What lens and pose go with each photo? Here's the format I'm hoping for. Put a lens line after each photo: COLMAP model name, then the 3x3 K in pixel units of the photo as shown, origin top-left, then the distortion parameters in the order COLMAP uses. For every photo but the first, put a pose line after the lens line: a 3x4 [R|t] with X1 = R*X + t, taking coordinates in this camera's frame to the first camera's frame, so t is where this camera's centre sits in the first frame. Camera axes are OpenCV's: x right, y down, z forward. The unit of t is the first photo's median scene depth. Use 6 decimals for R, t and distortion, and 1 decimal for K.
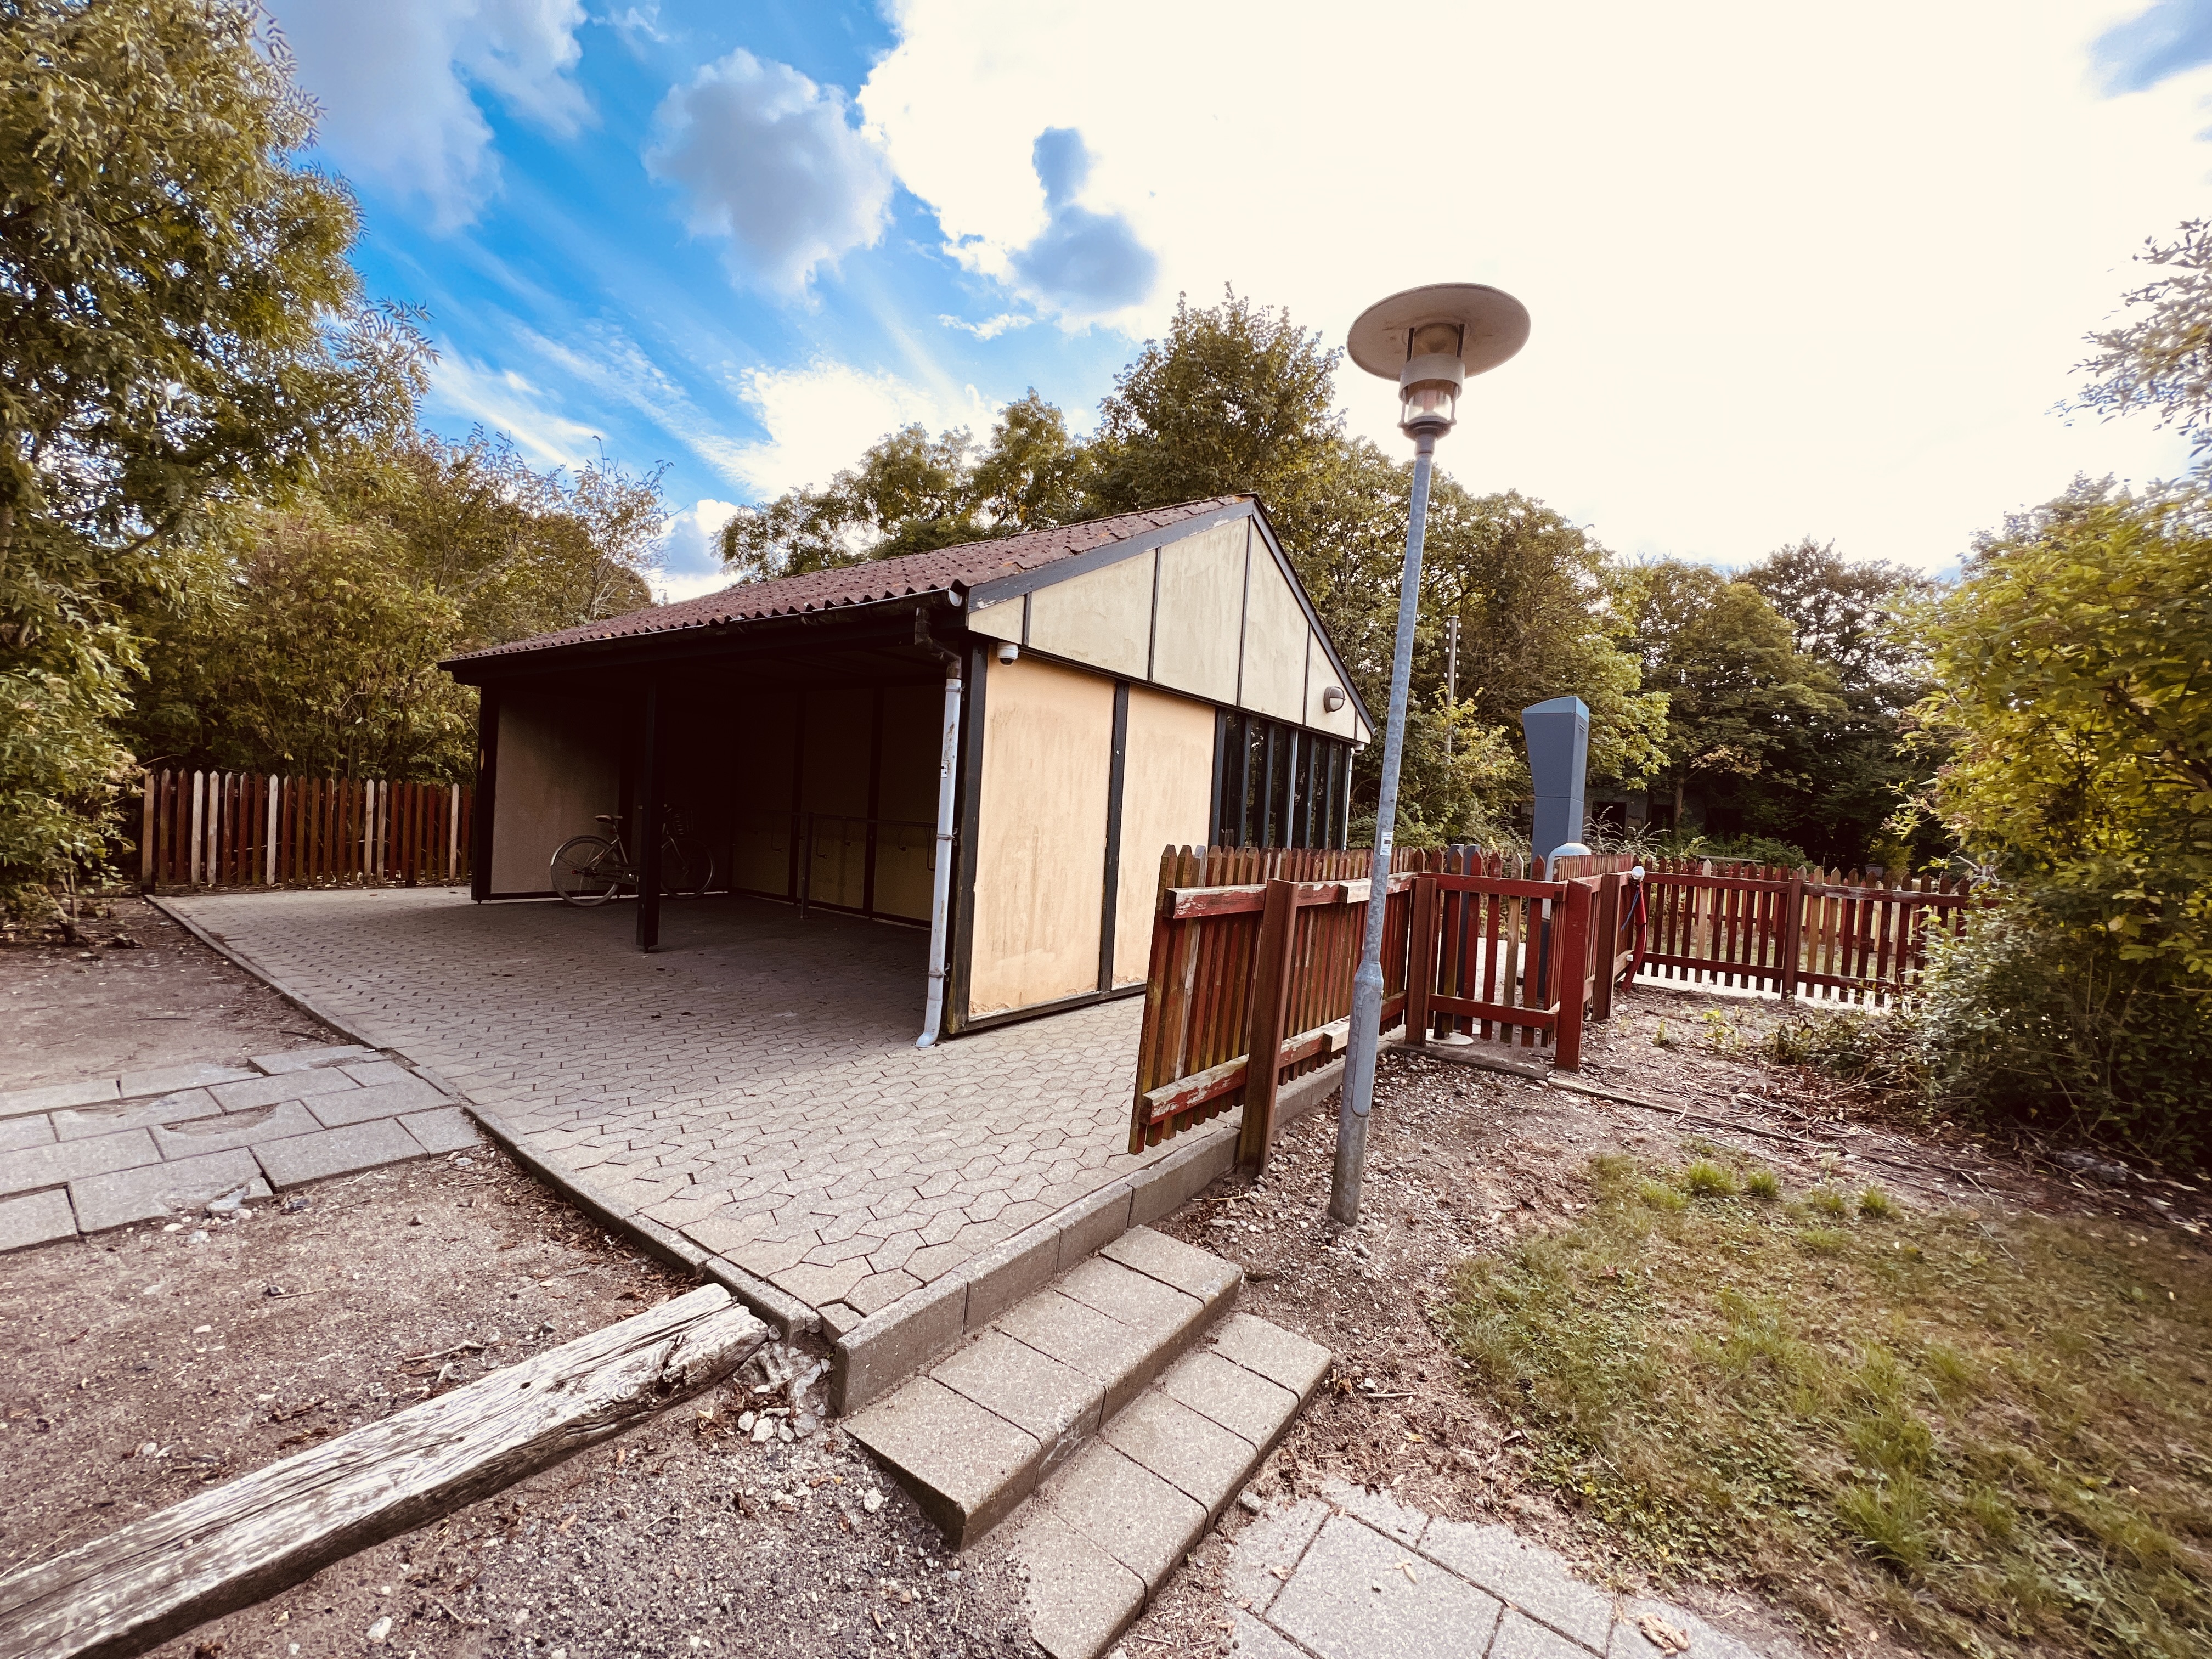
lens RADIAL K [[871.7, 0, 1097.6], [0, 871.7, 821.1], [0, 0, 1]] dist [-0.002767, -0.000104]
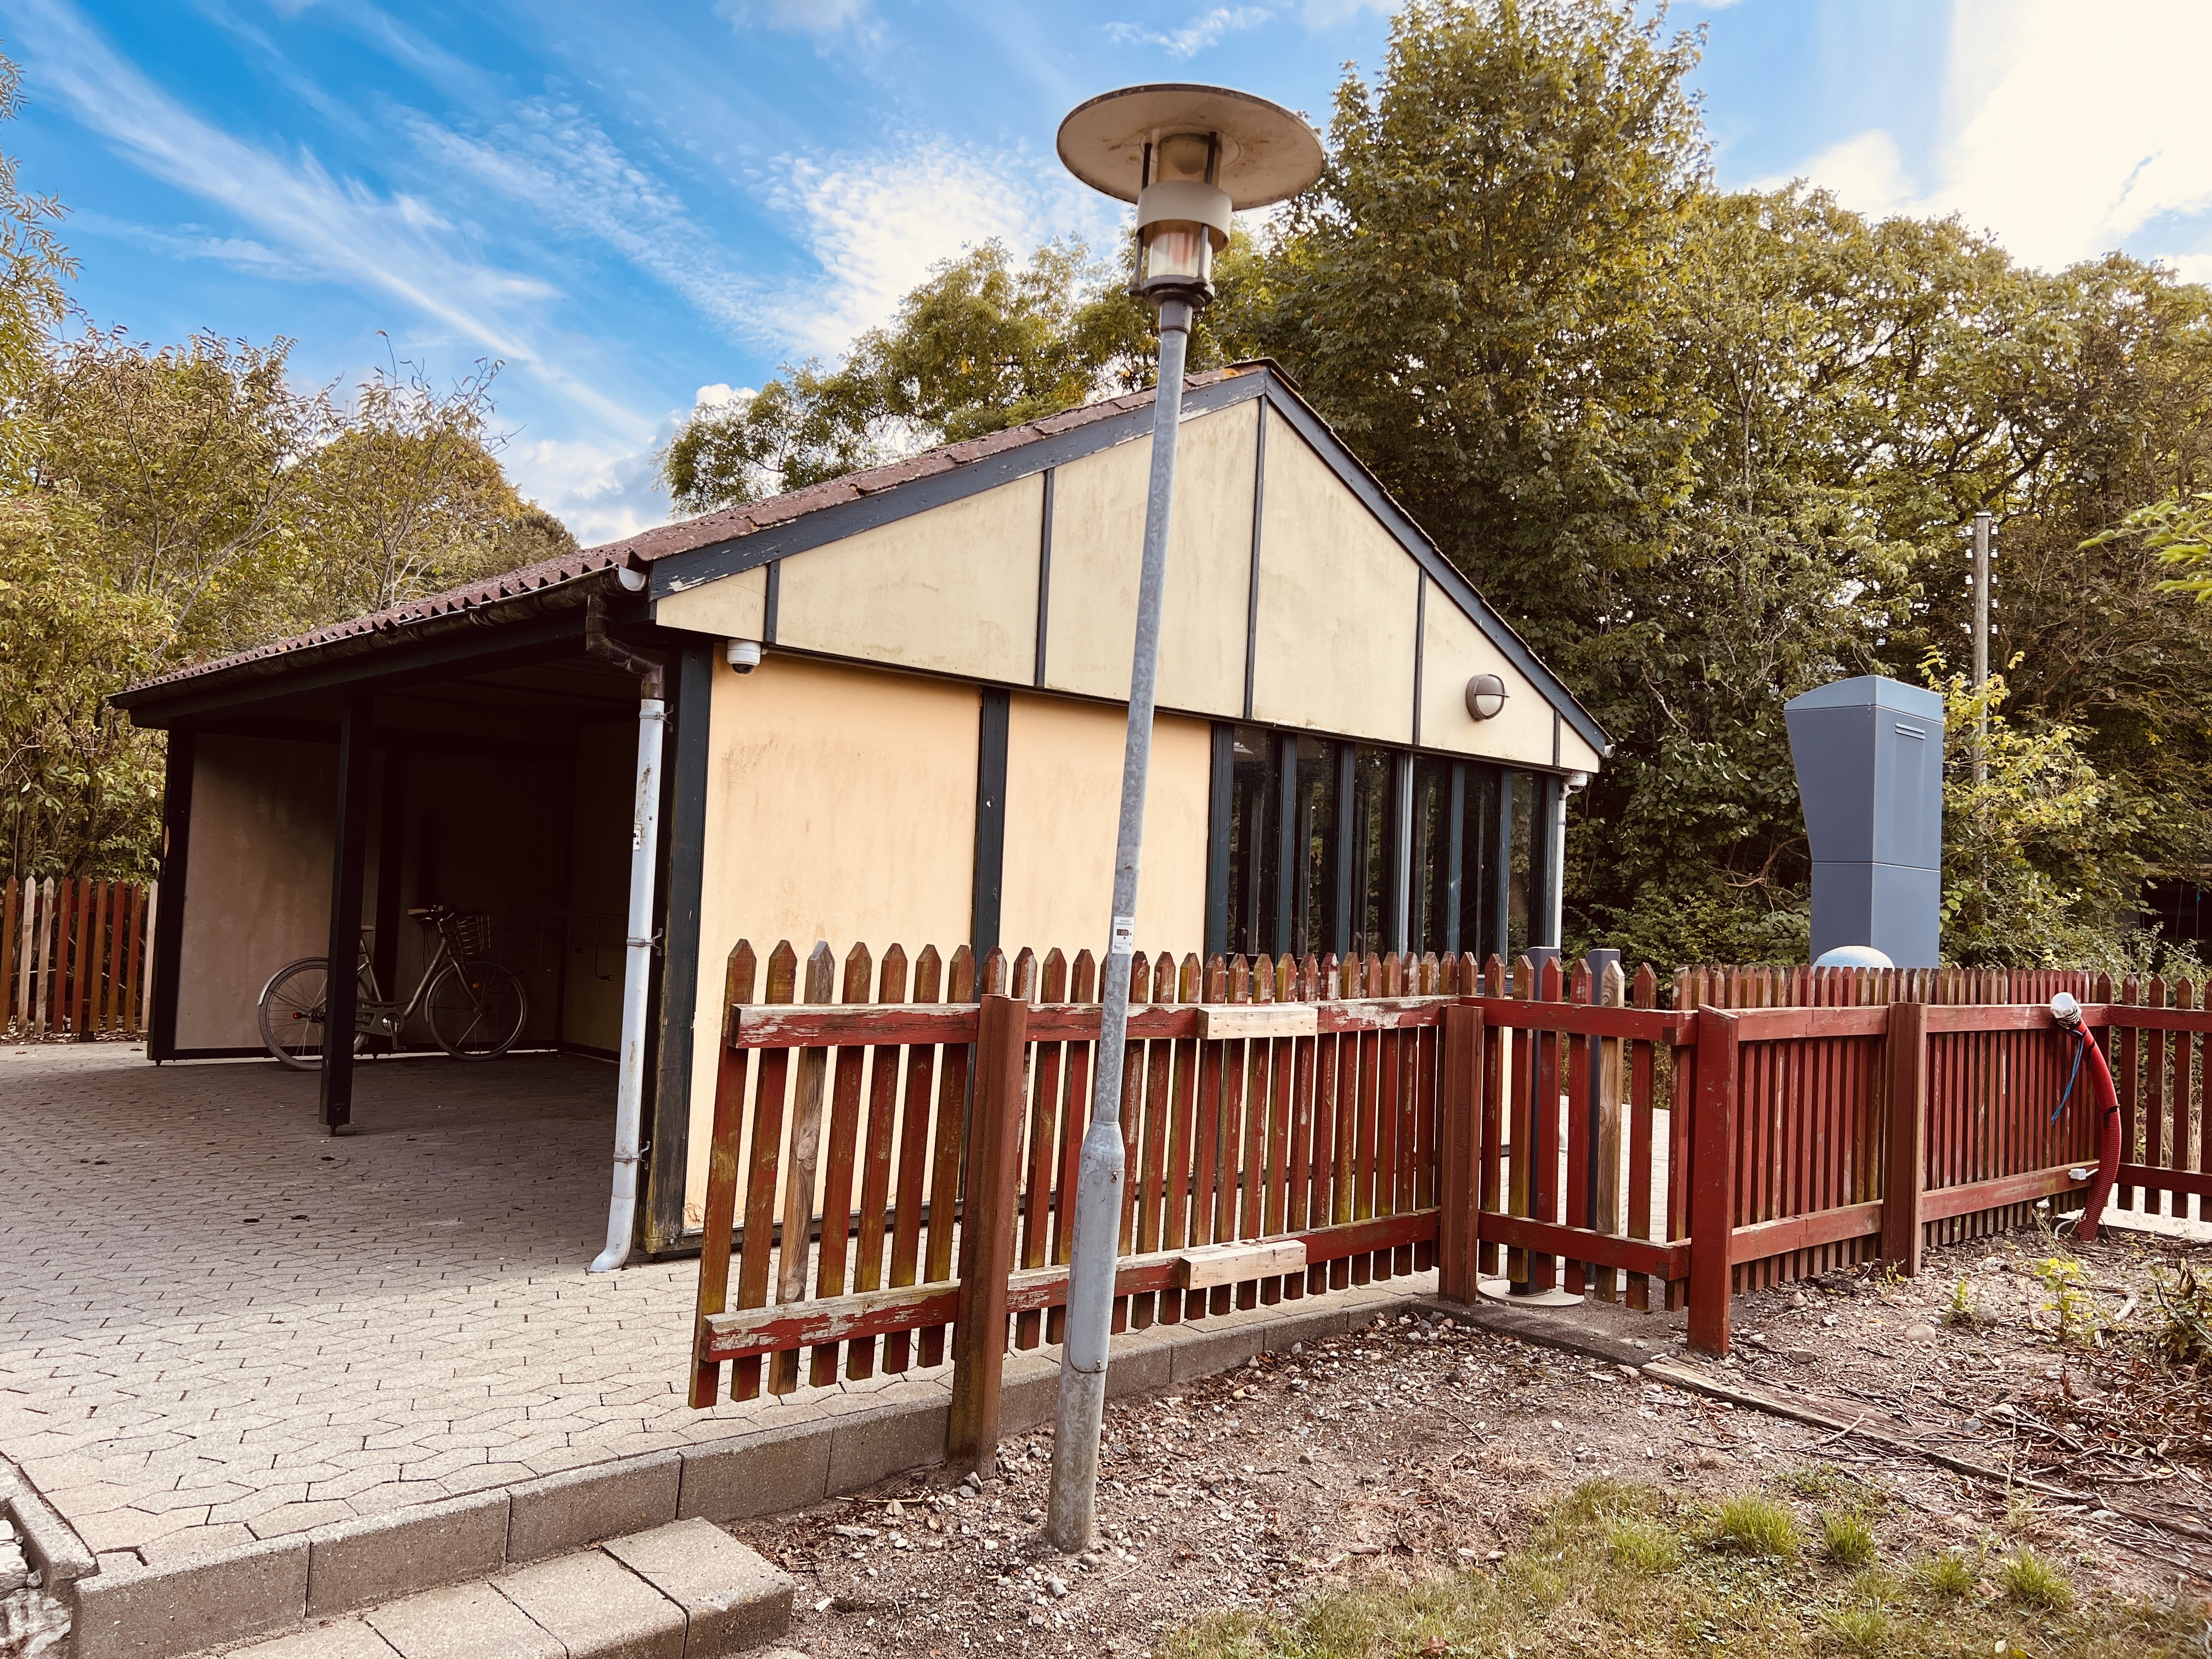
lens RADIAL K [[1639.7, 0, 1106.0], [0, 1639.7, 829.5], [0, 0, 1]] dist [0.061762, -0.062502]
pose [[0.979487, -0.026249, -0.199788, 0.358768], [0.013240, 0.997720, -0.066172, 0.017619], [0.201069, 0.062169, 0.977602, -0.116293]]
